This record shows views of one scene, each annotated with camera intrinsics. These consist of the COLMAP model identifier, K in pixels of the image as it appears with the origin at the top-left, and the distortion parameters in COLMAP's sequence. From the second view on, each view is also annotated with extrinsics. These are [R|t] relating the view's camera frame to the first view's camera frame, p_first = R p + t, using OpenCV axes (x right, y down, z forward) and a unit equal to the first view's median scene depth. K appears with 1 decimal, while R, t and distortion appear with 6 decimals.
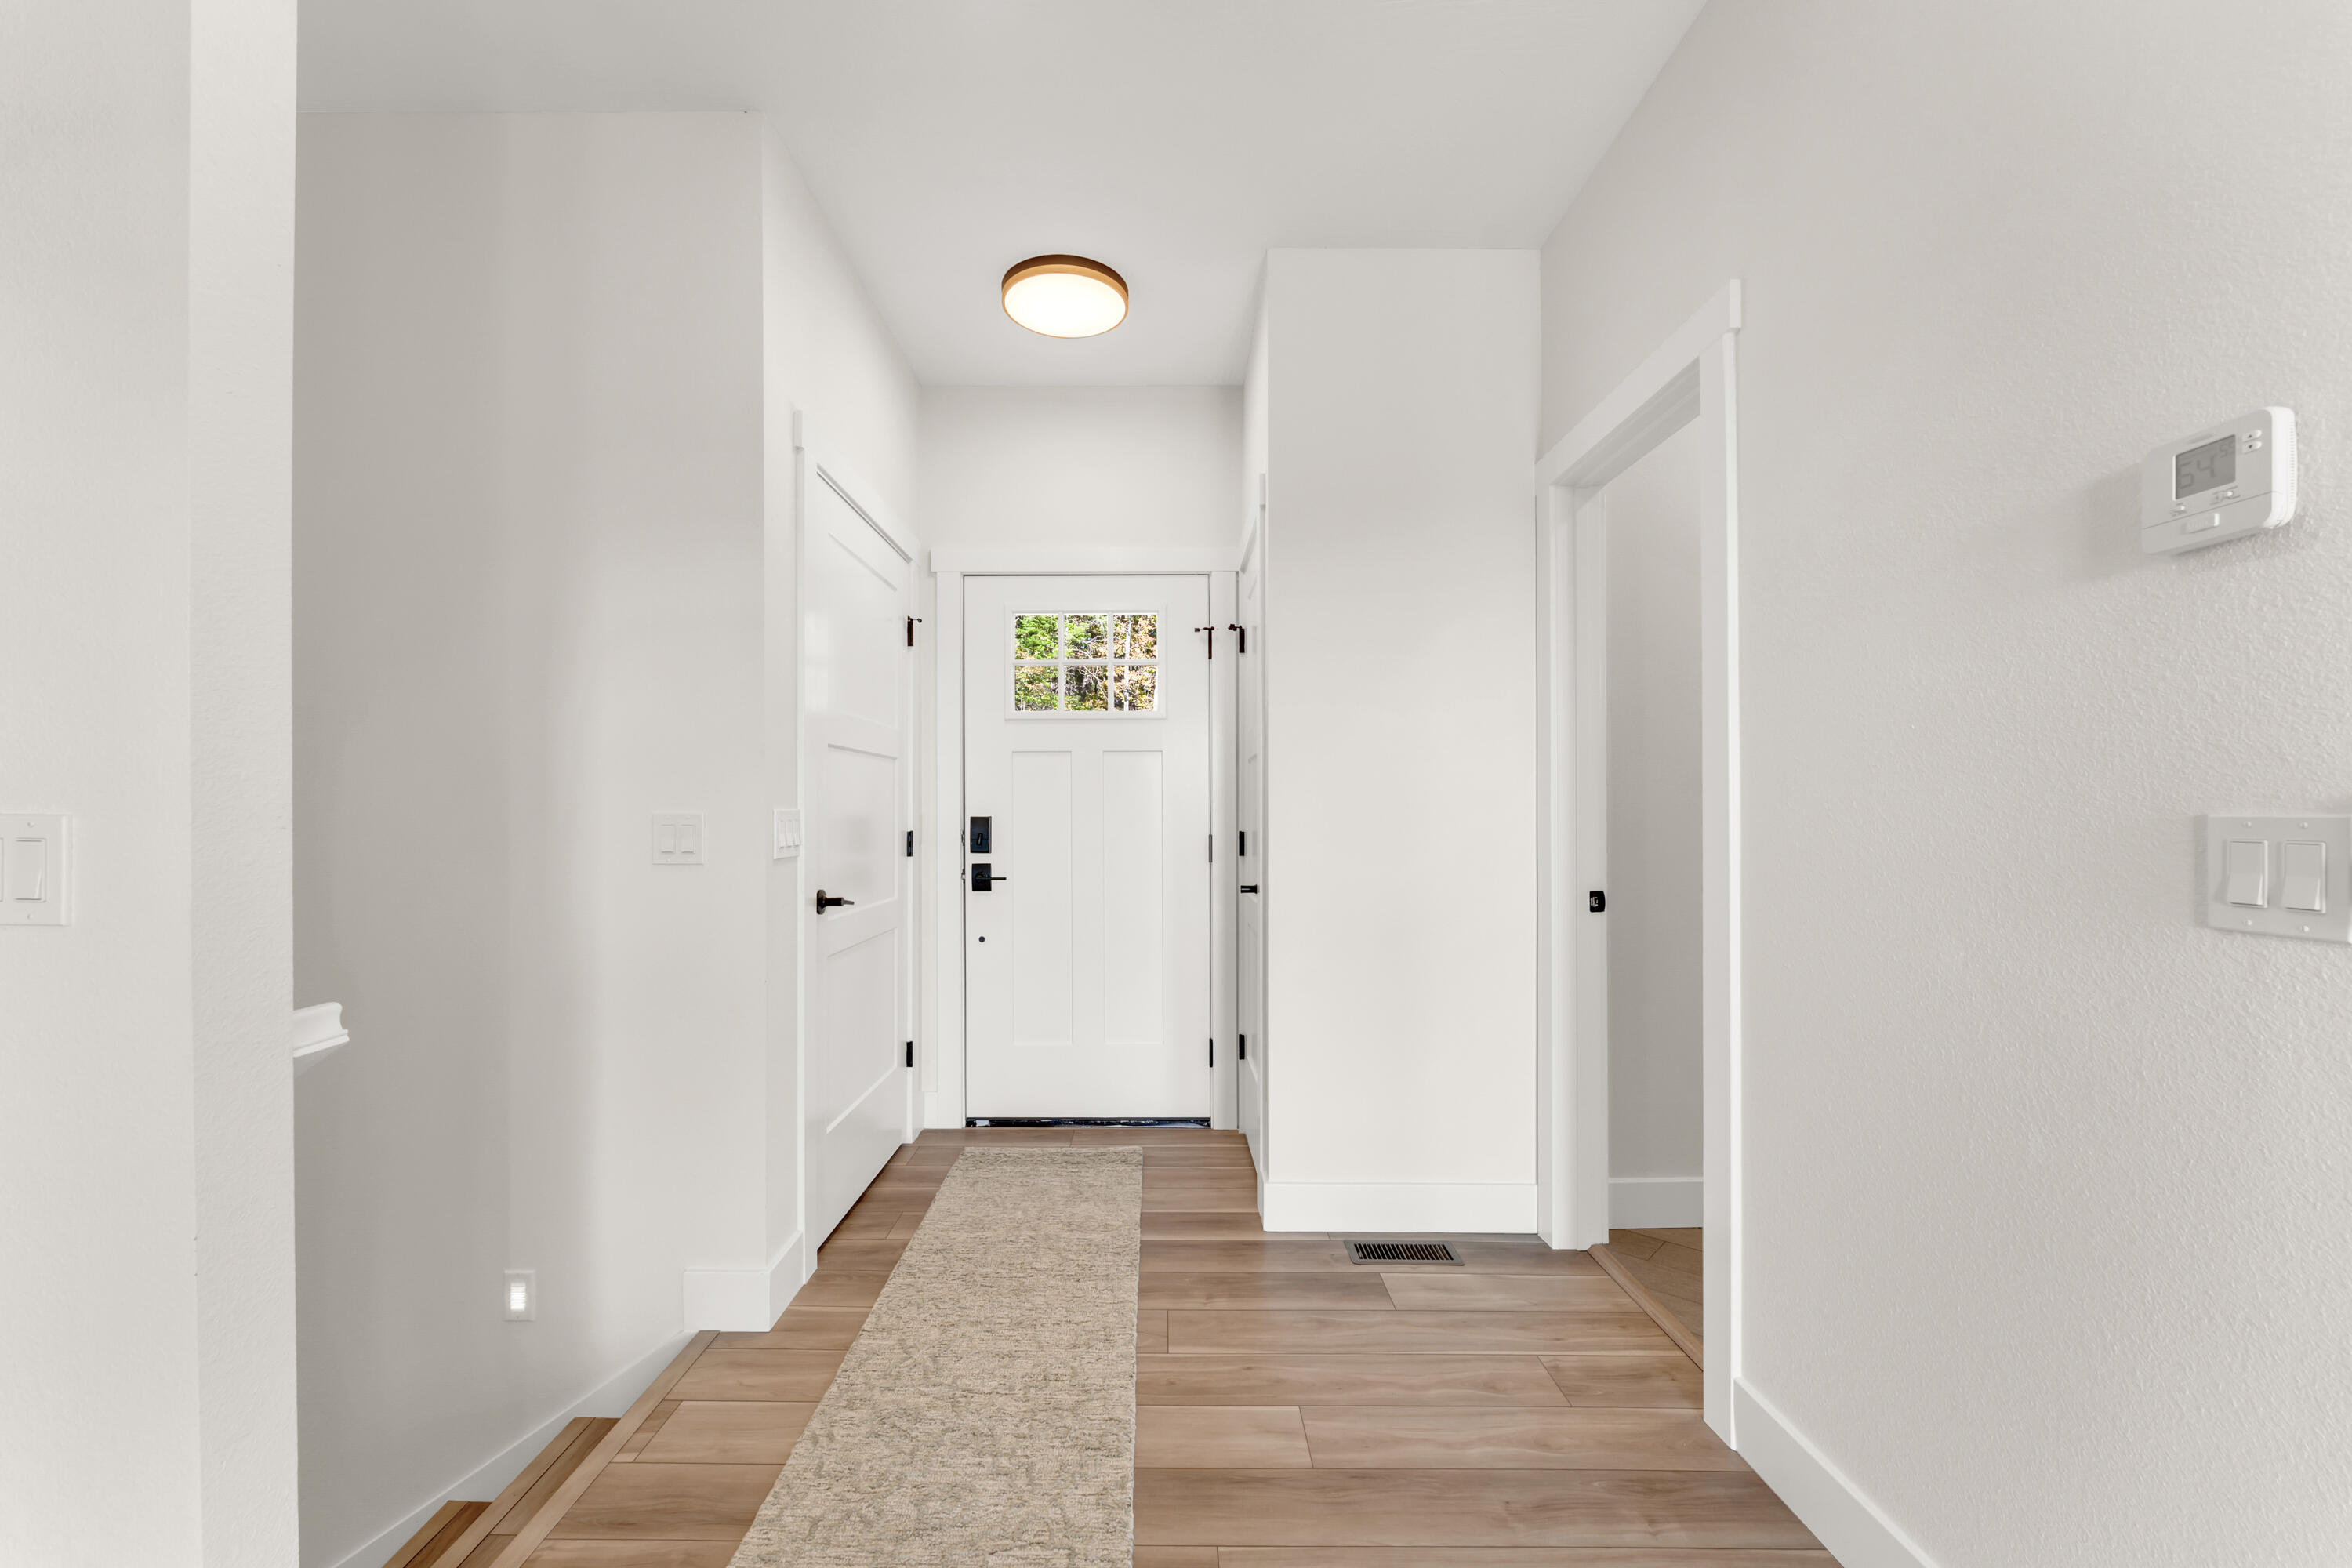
lens RADIAL K [[957.1, 0, 1169.2], [0, 957.1, 808.9], [0, 0, 1]] dist [0.000151, -0.000095]
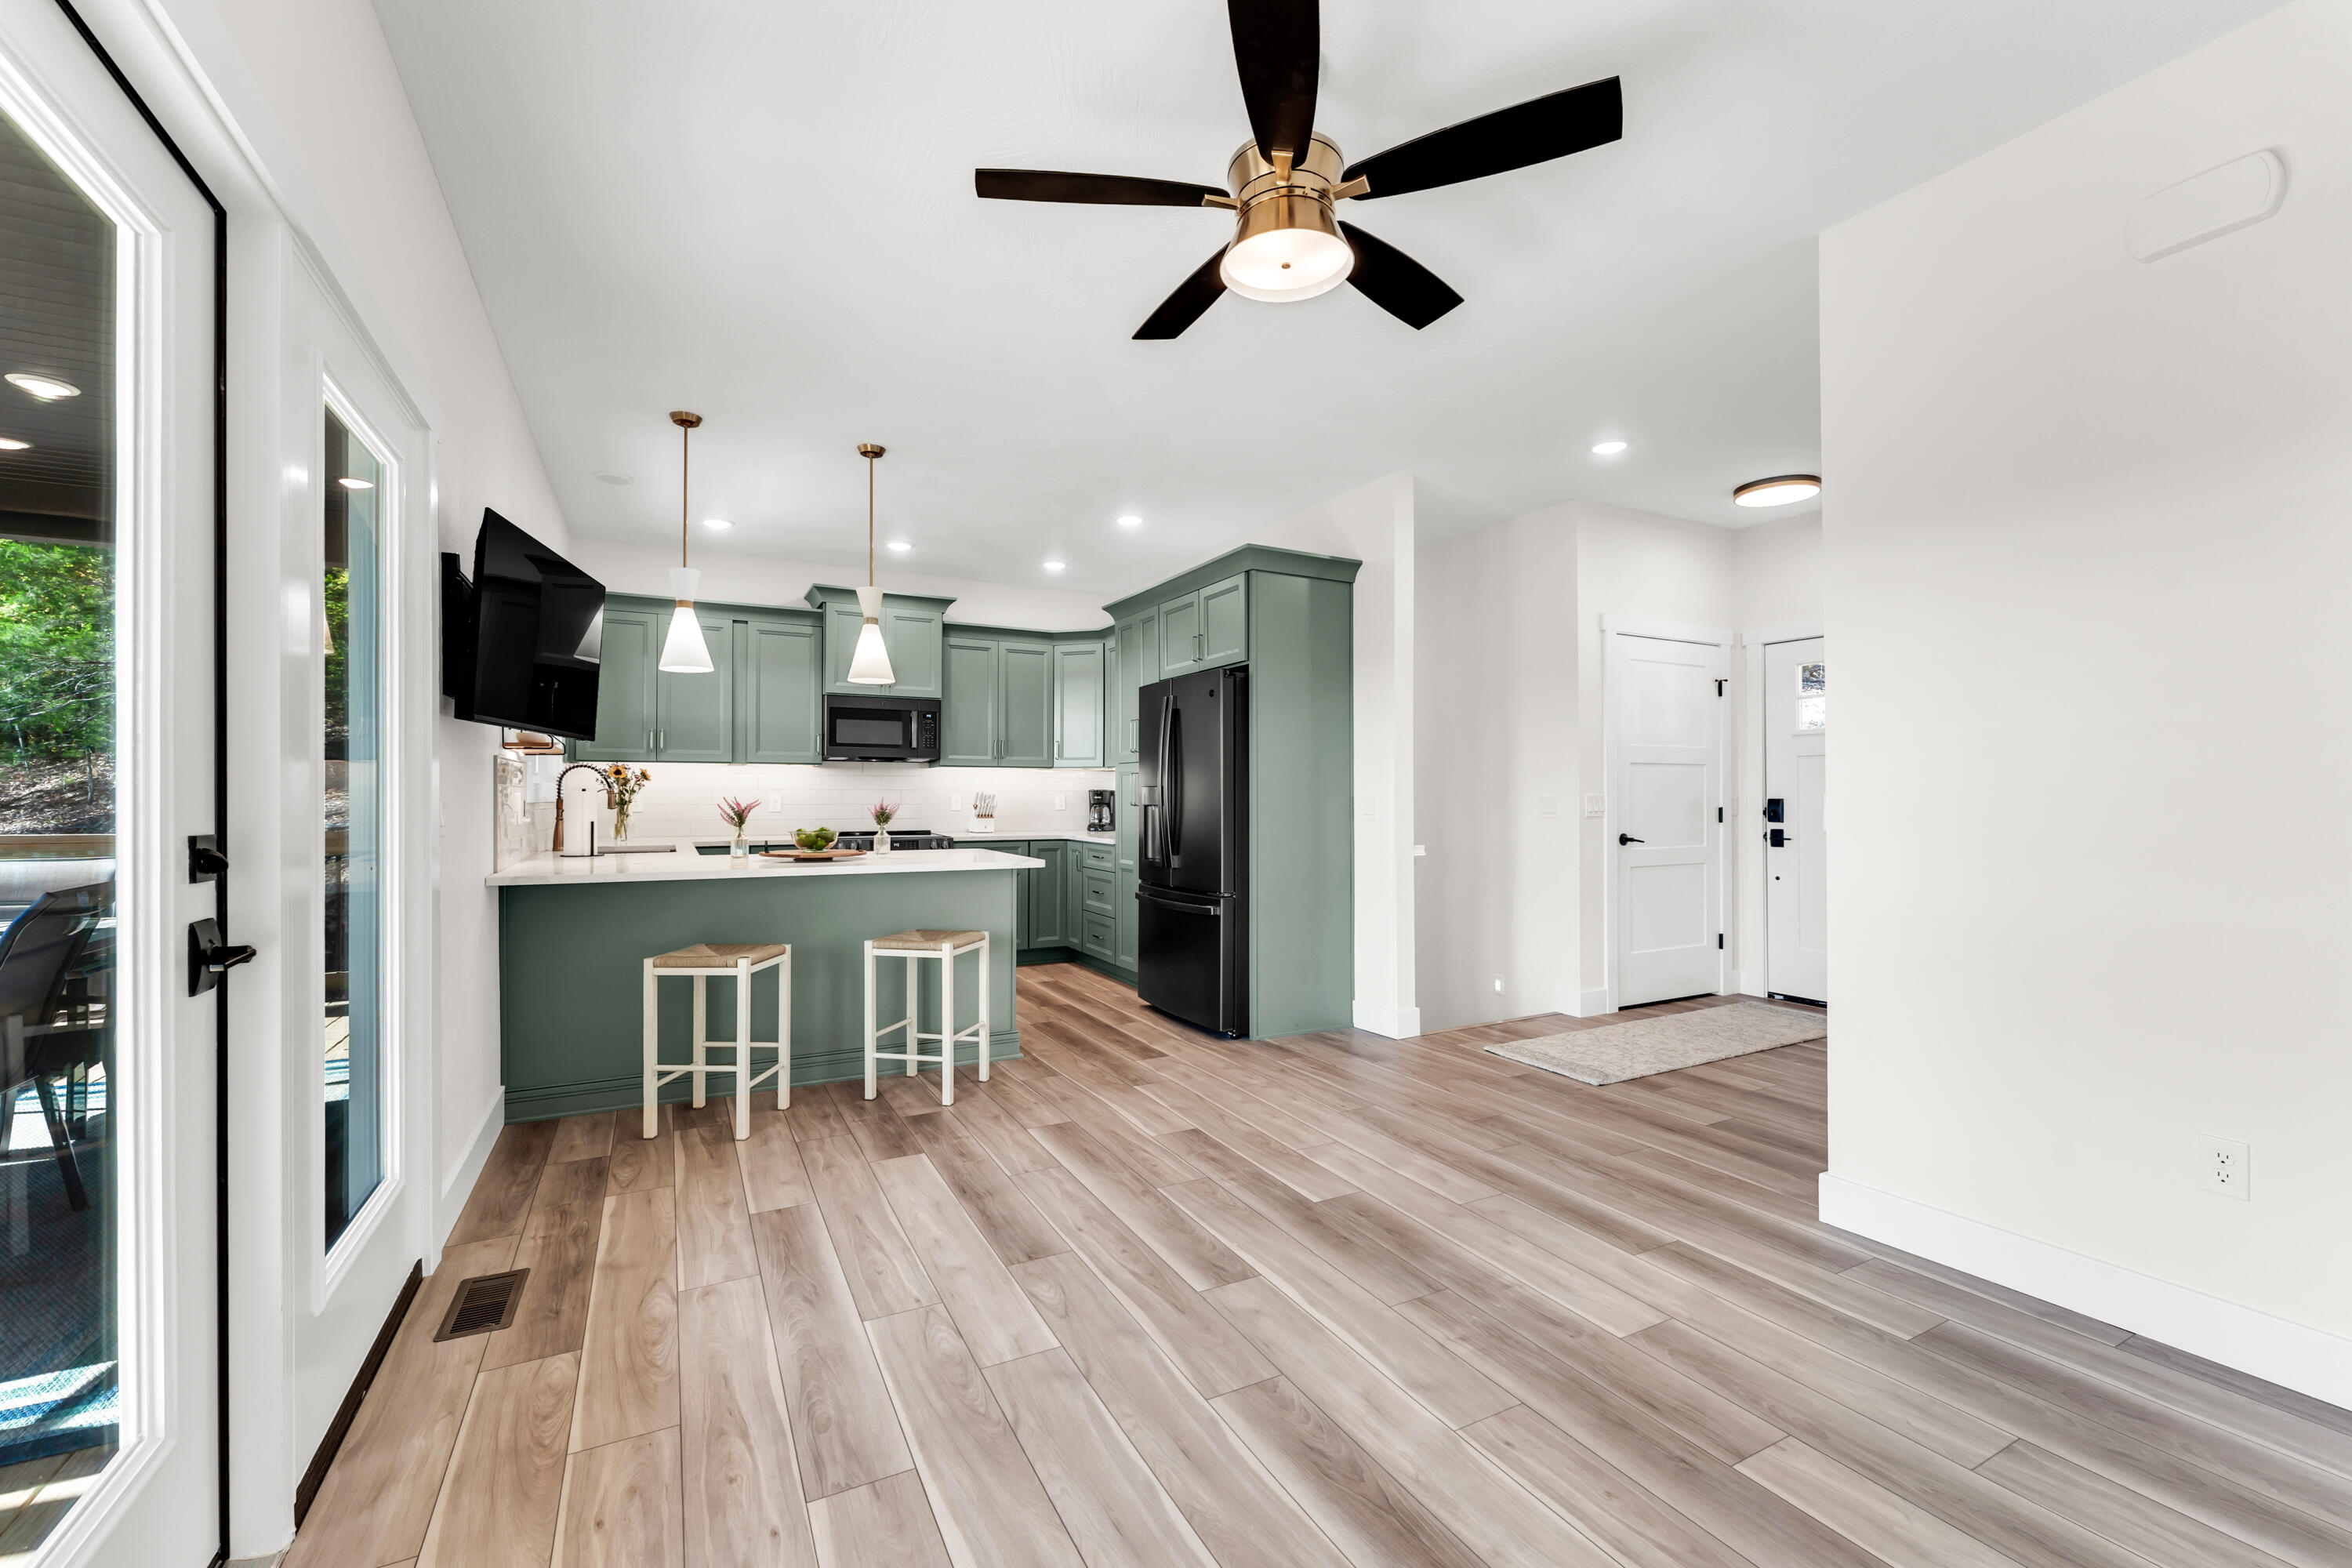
lens RADIAL K [[958.8, 0, 1169.2], [0, 958.8, 792.8], [0, 0, 1]] dist [0.001527, -0.000039]
pose [[0.467844, -0.000564, -0.883811, 0.726188], [0.001799, 0.999998, 0.000314, -0.003753], [0.883809, -0.001737, 0.467844, -0.603625]]
